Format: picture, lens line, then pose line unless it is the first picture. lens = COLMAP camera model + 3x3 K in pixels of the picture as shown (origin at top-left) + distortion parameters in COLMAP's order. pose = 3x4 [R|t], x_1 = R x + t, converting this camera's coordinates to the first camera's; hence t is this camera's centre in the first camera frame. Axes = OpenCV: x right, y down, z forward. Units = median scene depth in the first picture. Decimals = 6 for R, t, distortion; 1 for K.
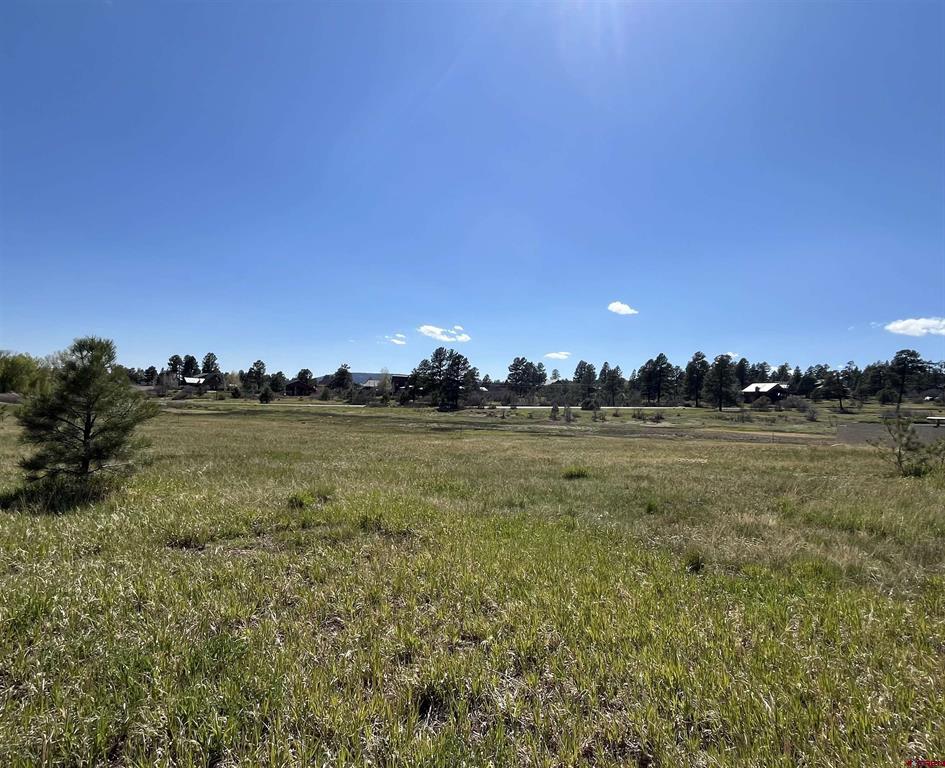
lens RADIAL K [[499.5, 0, 462.3], [0, 499.5, 402.6], [0, 0, 1]] dist [-0.005692, 0.001023]
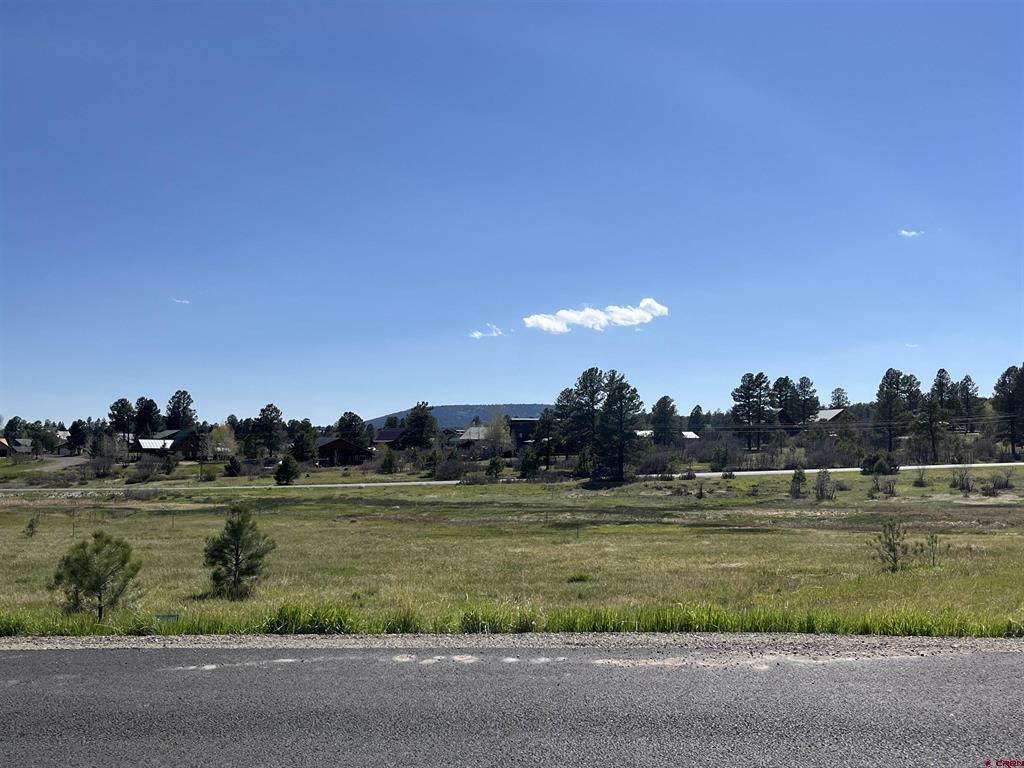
lens RADIAL K [[1085.0, 0, 549.6], [0, 1085.0, 394.7], [0, 0, 1]] dist [0.041214, 0.000000]
pose [[0.991356, -0.046814, -0.122560, 0.054866], [0.040196, 0.997626, -0.055923, -0.017109], [0.124887, 0.050513, 0.990884, -0.178042]]
